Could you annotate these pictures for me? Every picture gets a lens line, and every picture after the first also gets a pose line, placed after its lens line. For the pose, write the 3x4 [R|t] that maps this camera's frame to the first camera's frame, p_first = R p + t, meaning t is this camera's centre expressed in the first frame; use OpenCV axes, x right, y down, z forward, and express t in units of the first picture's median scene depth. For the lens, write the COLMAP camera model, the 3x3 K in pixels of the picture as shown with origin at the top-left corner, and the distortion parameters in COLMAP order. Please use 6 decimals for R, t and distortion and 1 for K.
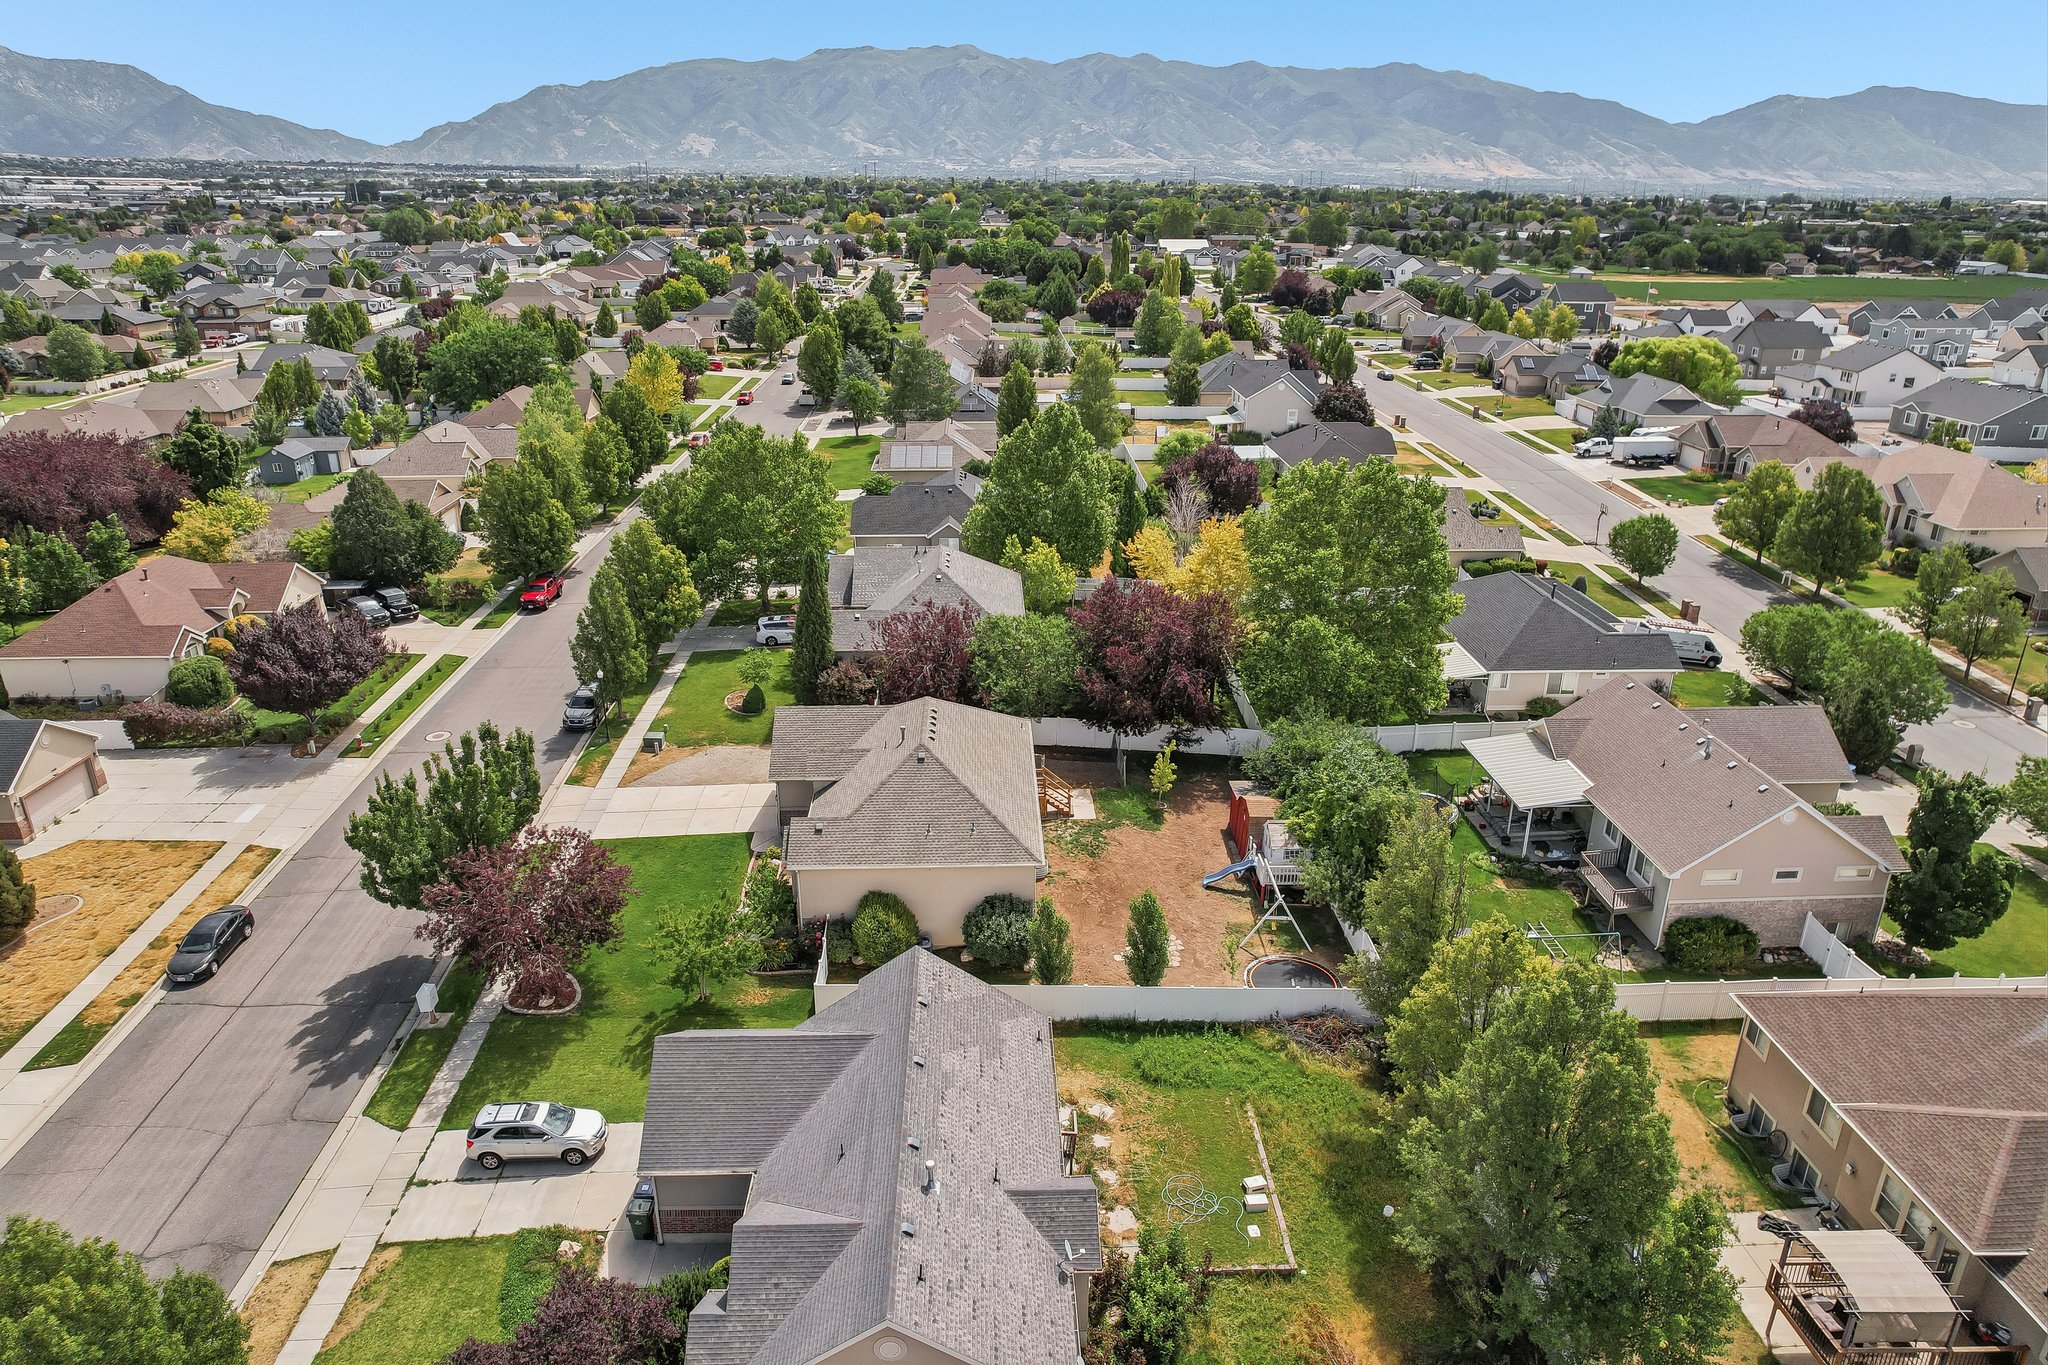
lens RADIAL K [[1315.4, 0, 1025.5], [0, 1315.4, 684.4], [0, 0, 1]] dist [-0.080104, 0.071061]
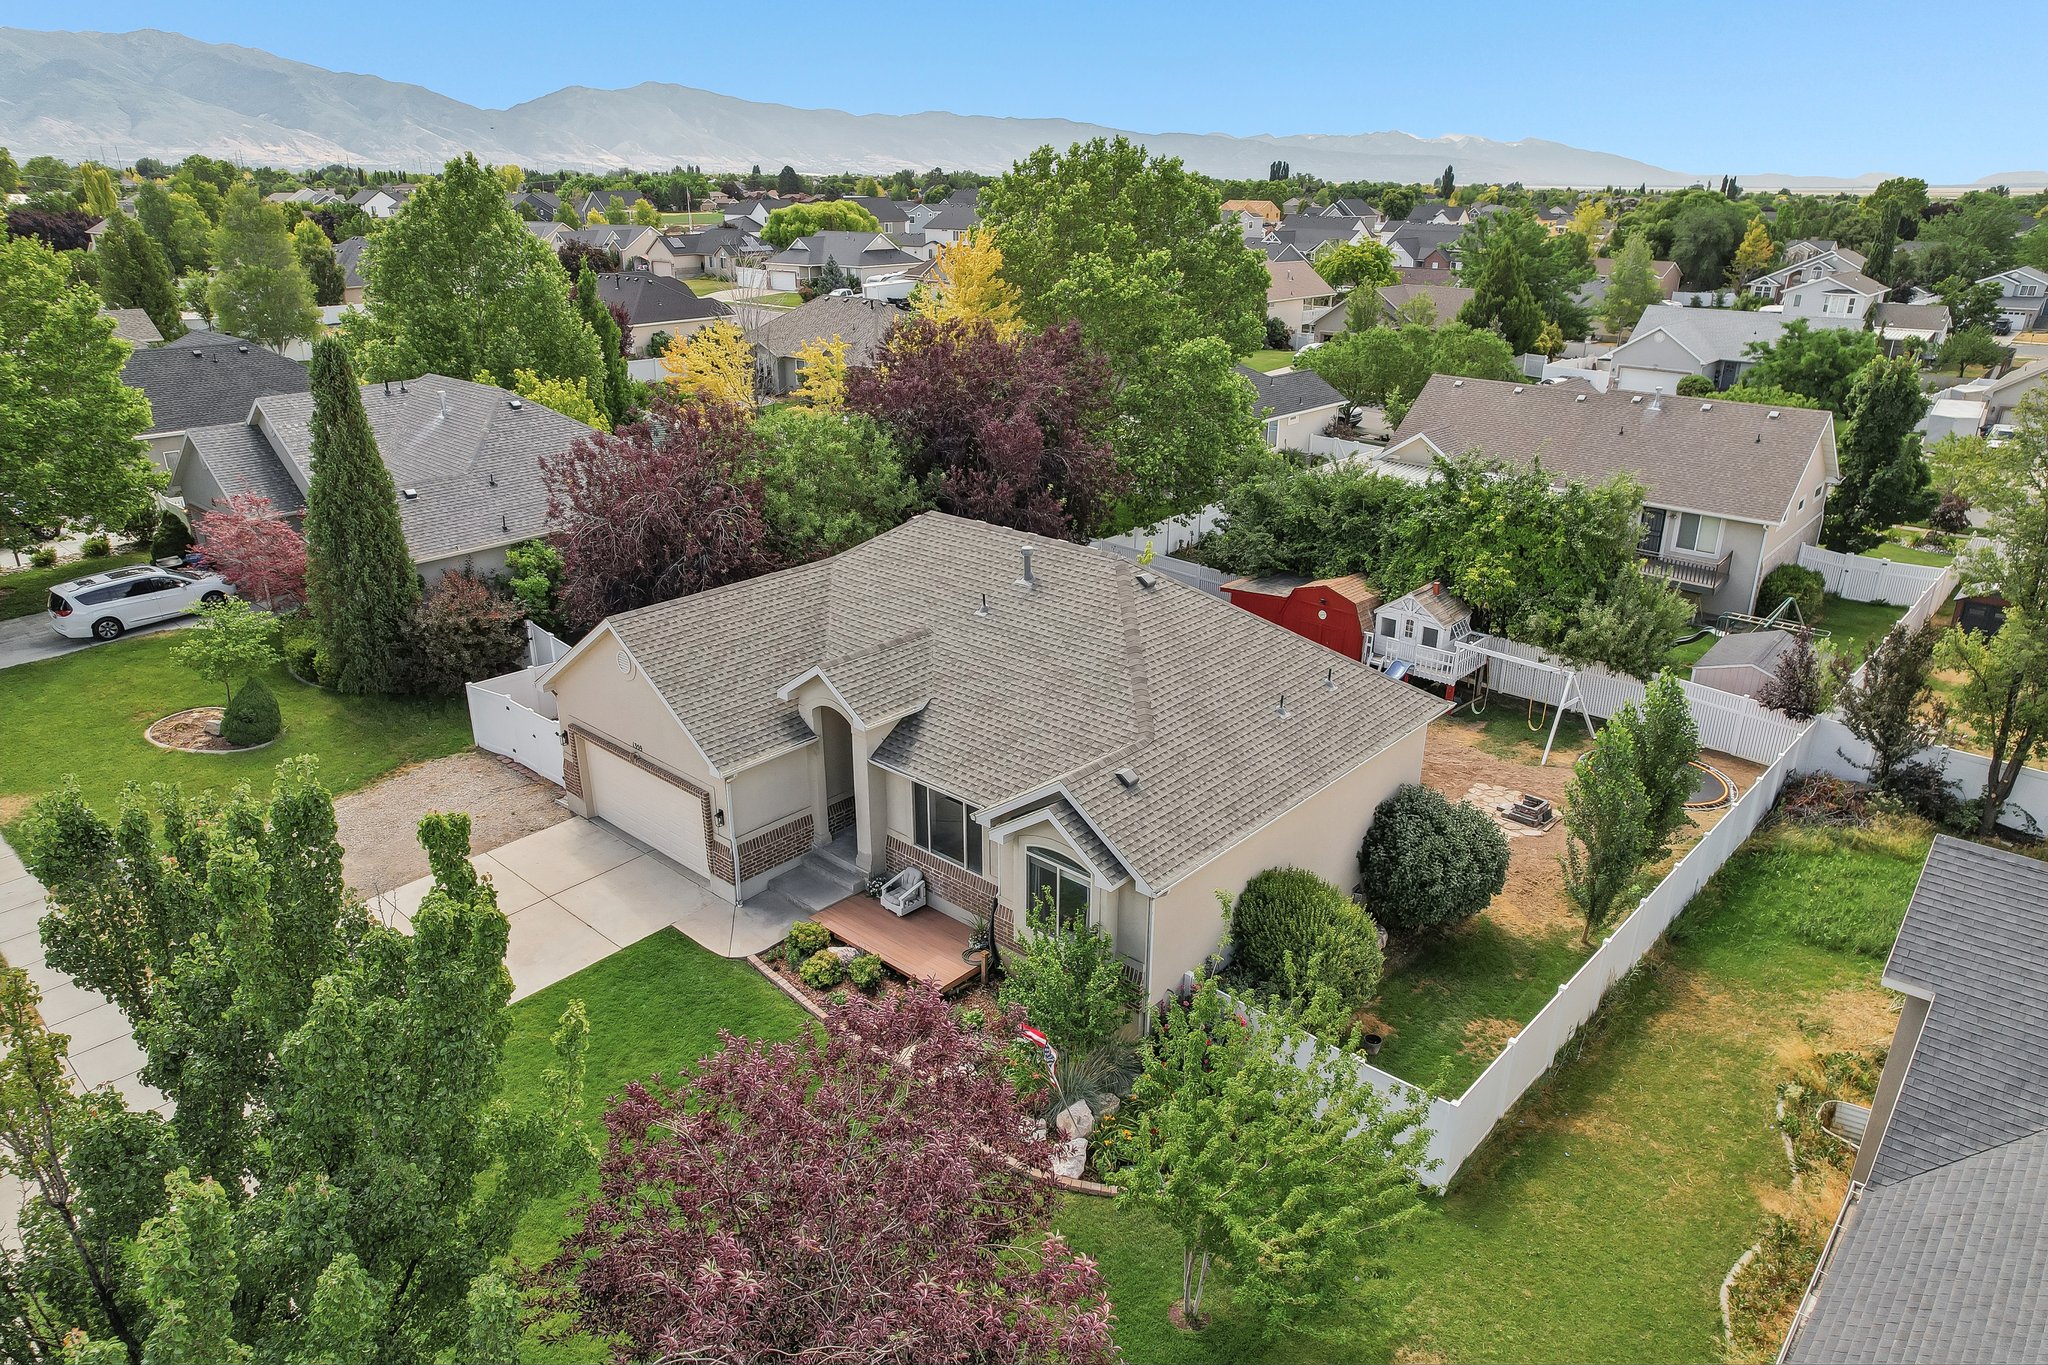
lens RADIAL K [[1315.4, 0, 1025.5], [0, 1315.4, 684.4], [0, 0, 1]] dist [-0.080104, 0.071061]
pose [[0.695055, -0.262112, 0.669474, -0.250403], [0.256234, 0.960339, 0.109966, 0.016660], [-0.671746, 0.095110, 0.734651, 0.413488]]
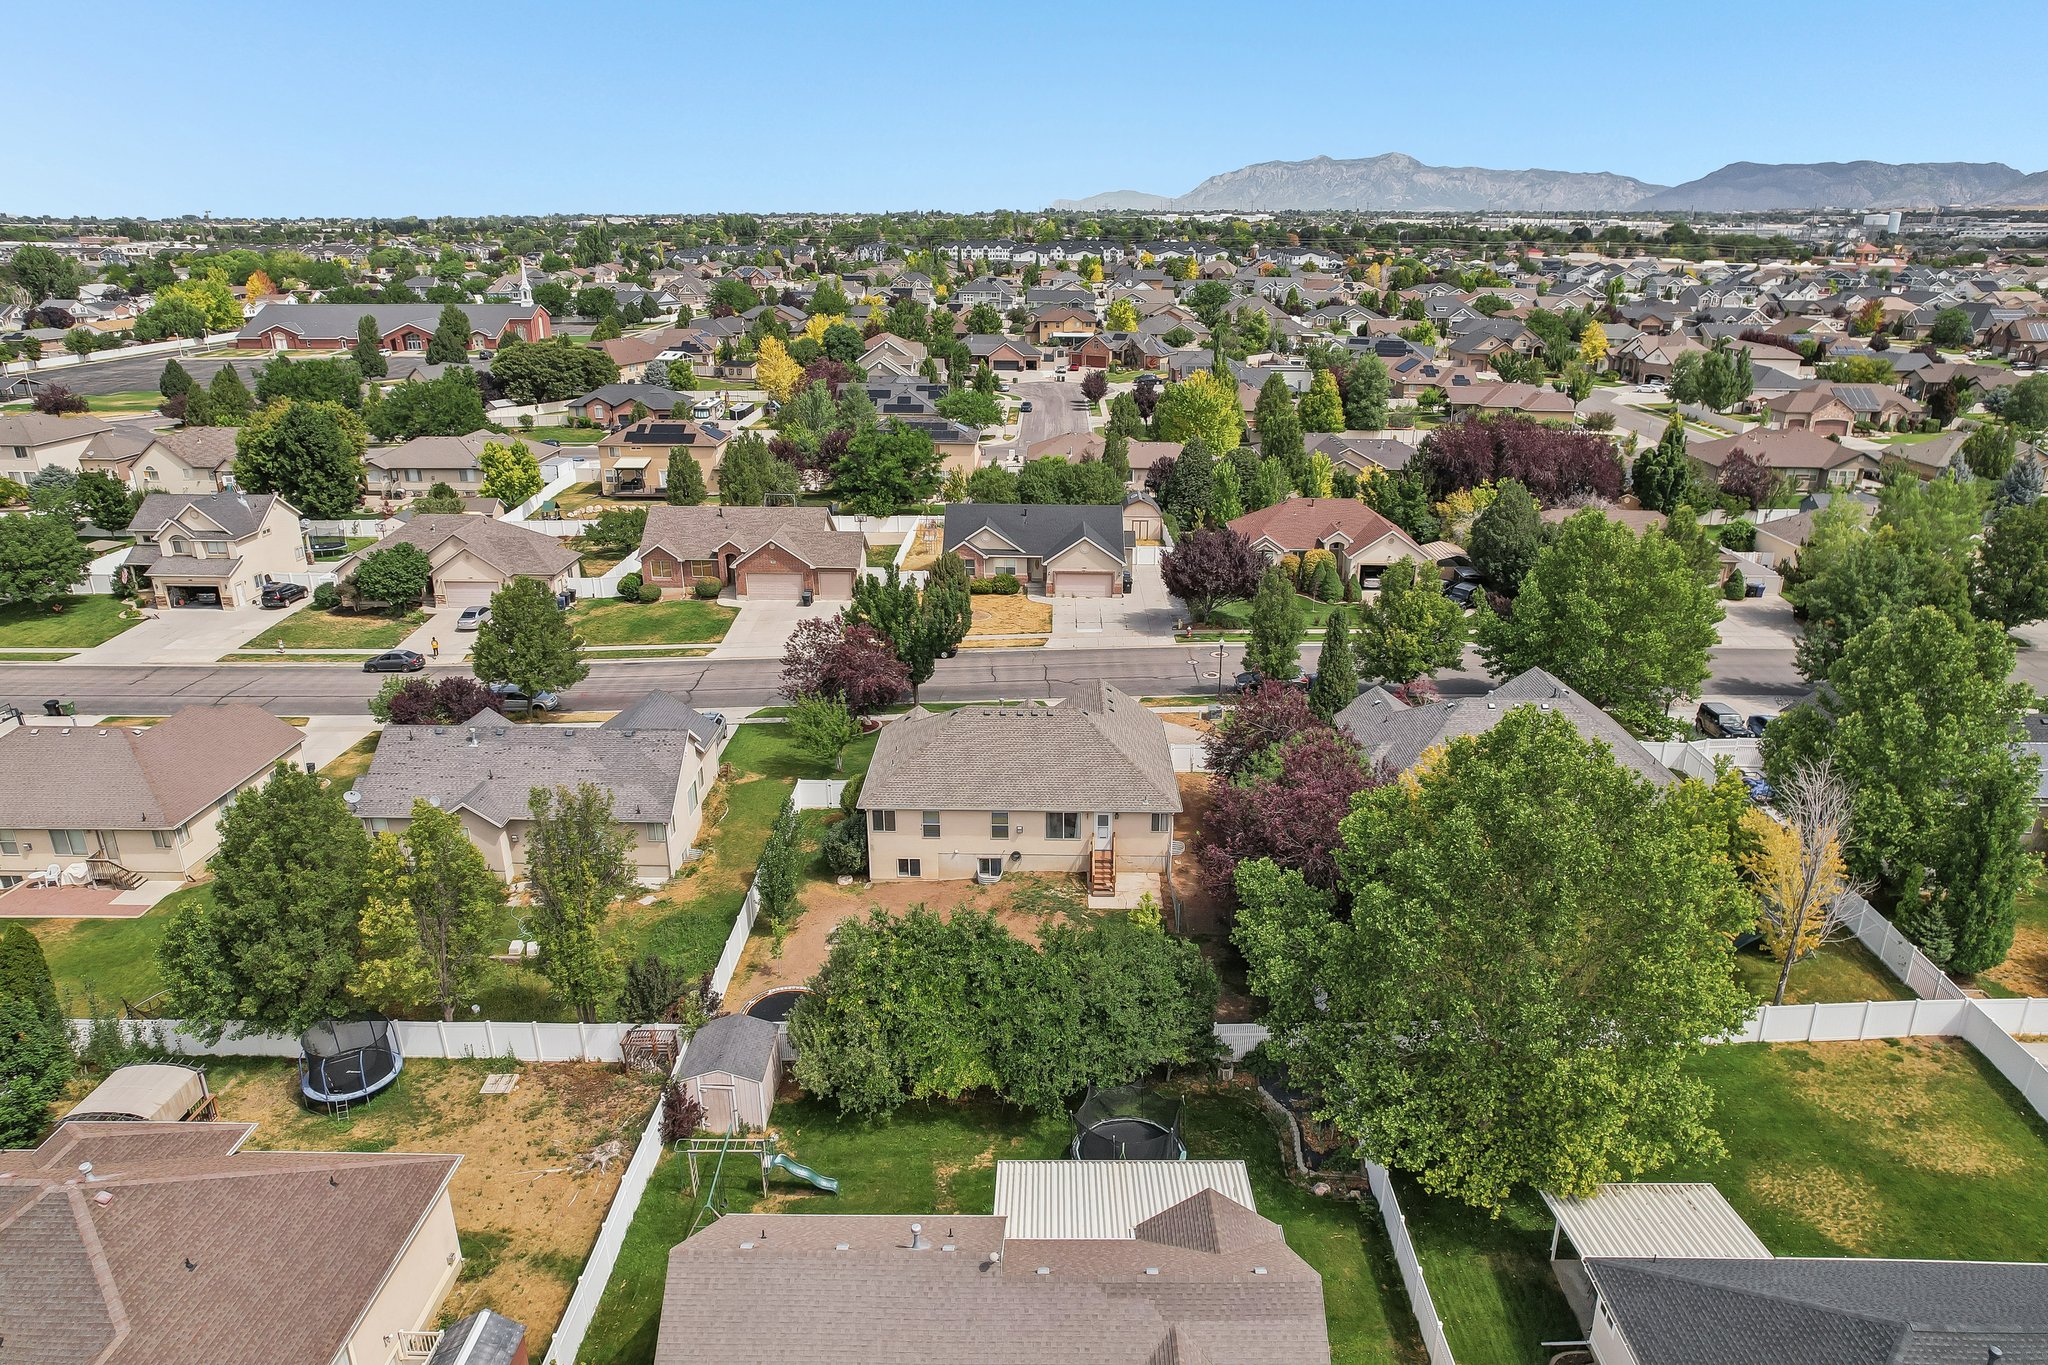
lens RADIAL K [[1307.6, 0, 1058.5], [0, 1307.6, 687.1], [0, 0, 1]] dist [-0.079560, 0.071258]
pose [[-0.027190, 0.339179, -0.940329, 0.601435], [-0.367313, 0.871480, 0.324966, -0.226133], [0.929700, 0.354231, 0.100890, 0.565897]]
